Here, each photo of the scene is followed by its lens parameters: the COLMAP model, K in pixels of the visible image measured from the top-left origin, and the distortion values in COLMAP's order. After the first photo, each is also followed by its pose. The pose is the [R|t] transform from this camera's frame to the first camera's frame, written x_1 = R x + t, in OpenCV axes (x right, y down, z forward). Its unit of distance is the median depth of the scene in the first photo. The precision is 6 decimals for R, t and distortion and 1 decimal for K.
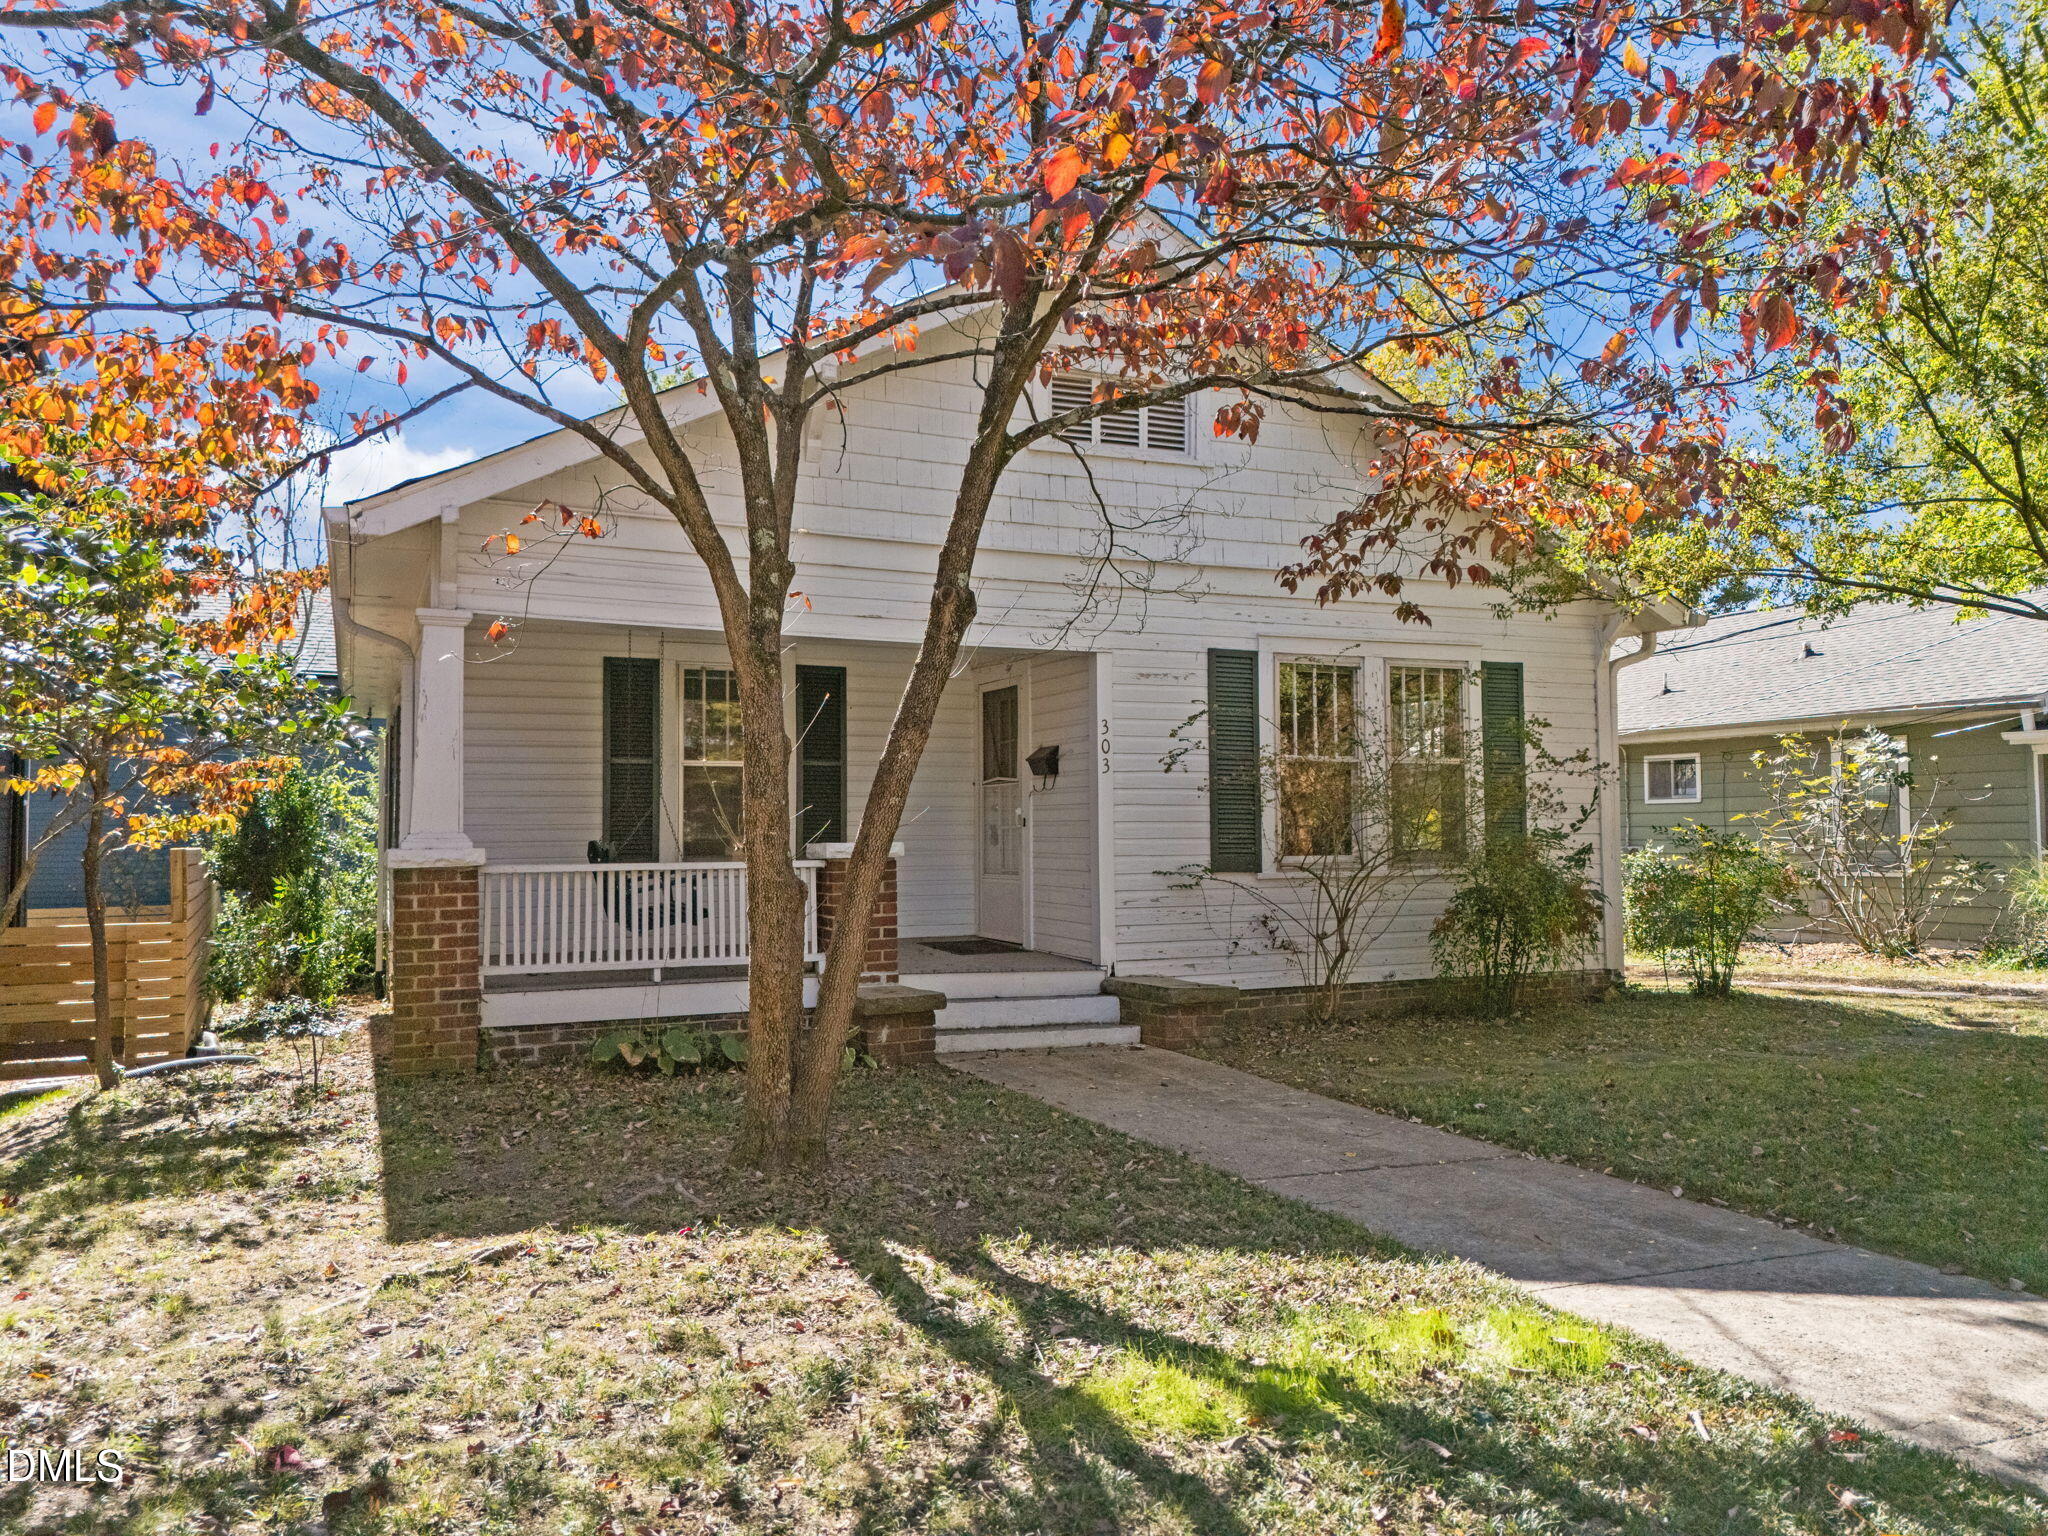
lens RADIAL K [[1582.7, 0, 1066.6], [0, 1582.7, 746.8], [0, 0, 1]] dist [0.043283, -0.016595]
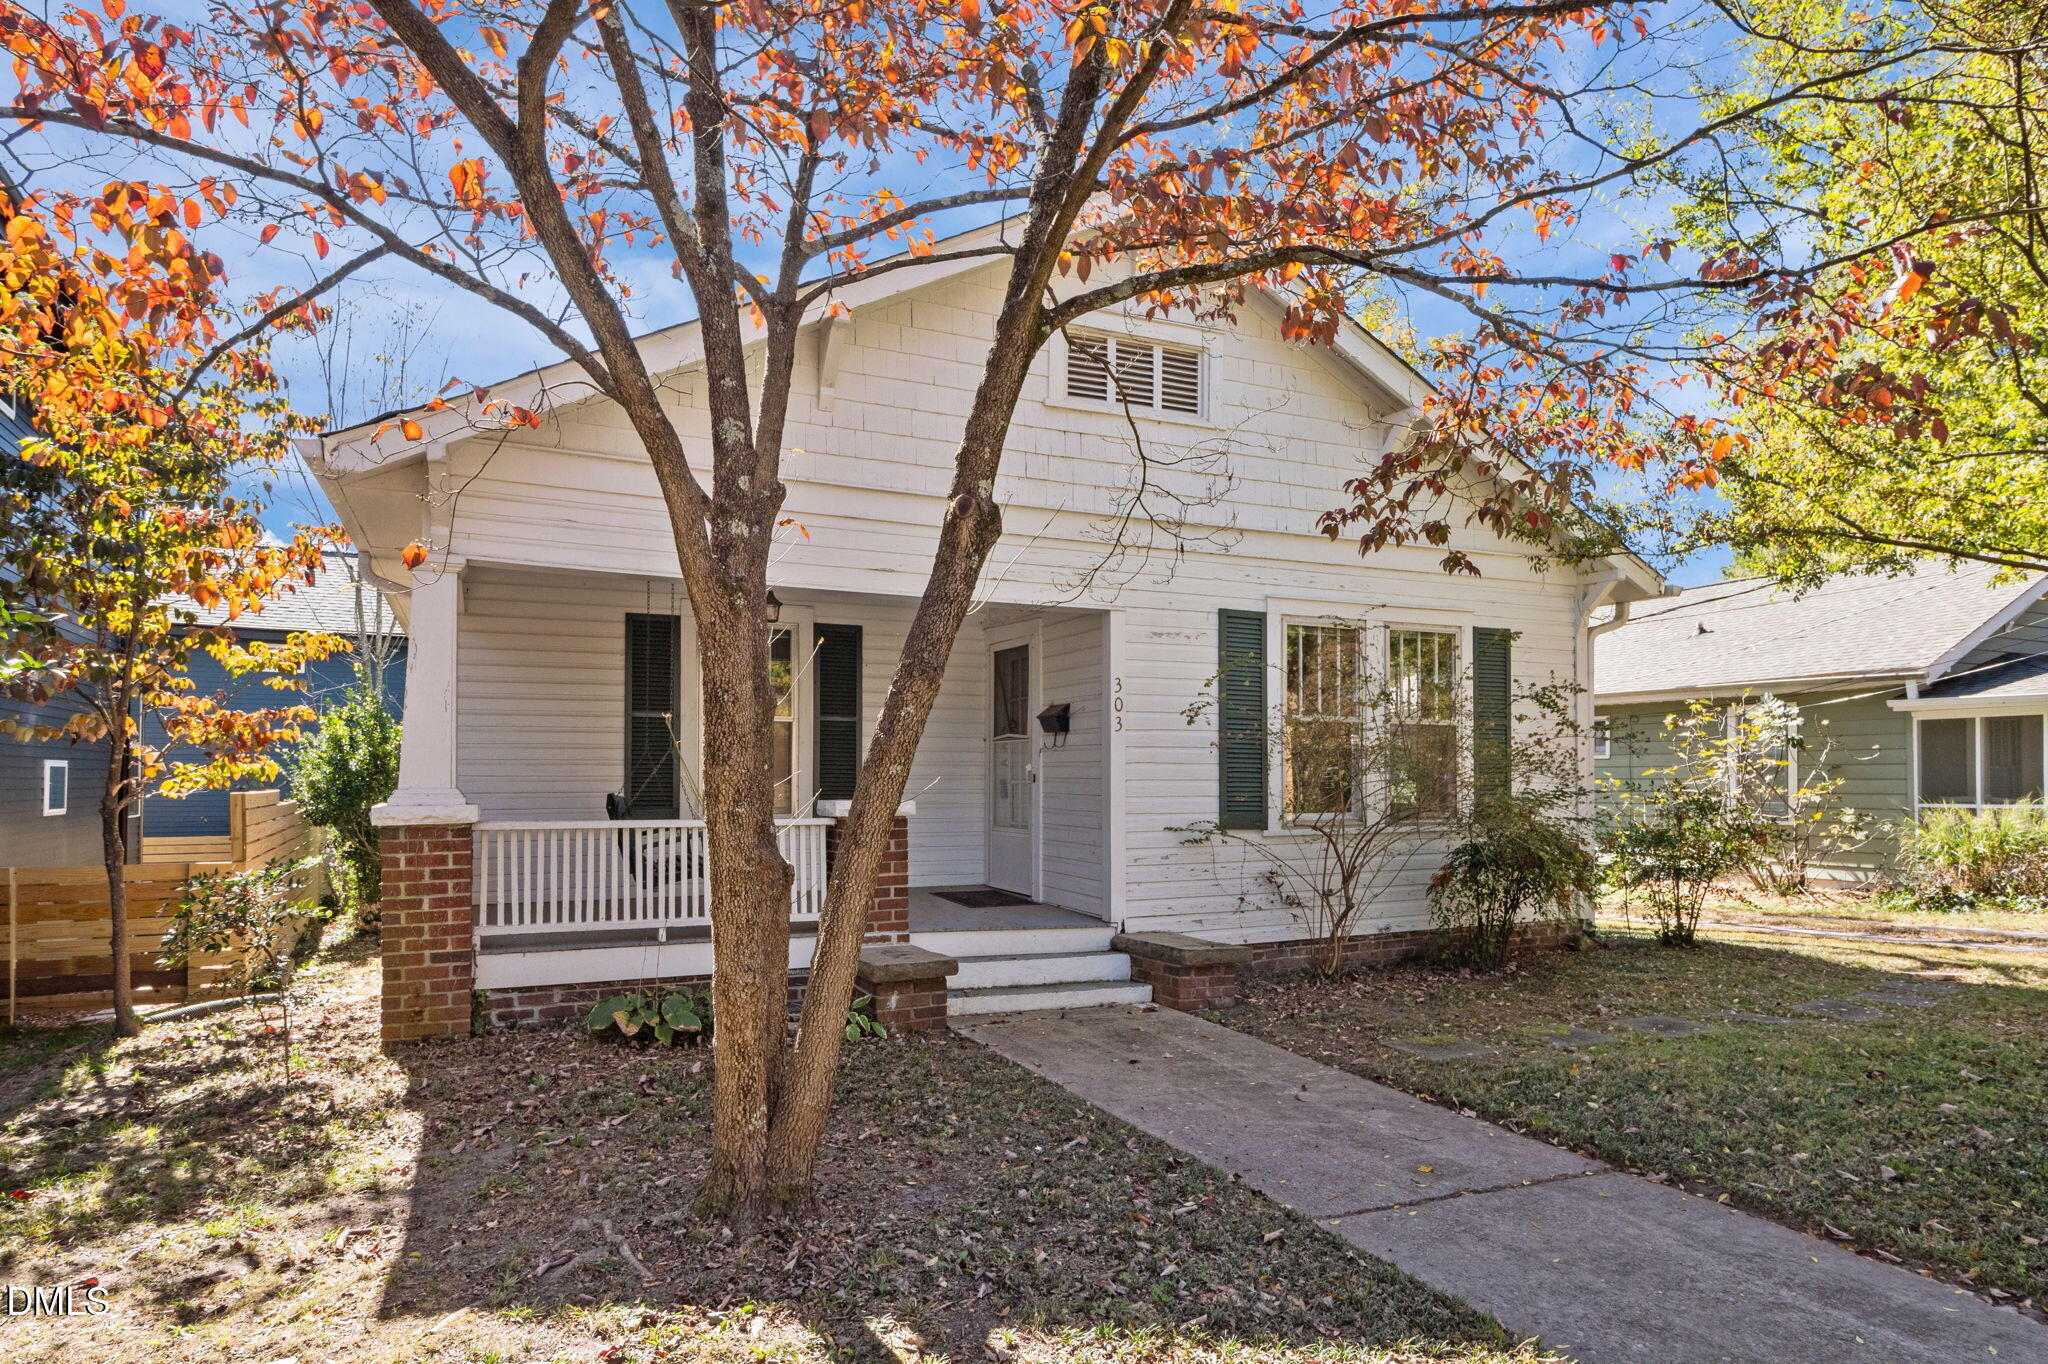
lens RADIAL K [[1244.0, 0, 1049.8], [0, 1244.0, 732.1], [0, 0, 1]] dist [-0.019543, 0.000095]
pose [[0.999959, 0.009011, -0.000881, -0.019260], [-0.008991, 0.999746, 0.020684, 0.001458], [0.001067, -0.020676, 0.999786, 0.229221]]
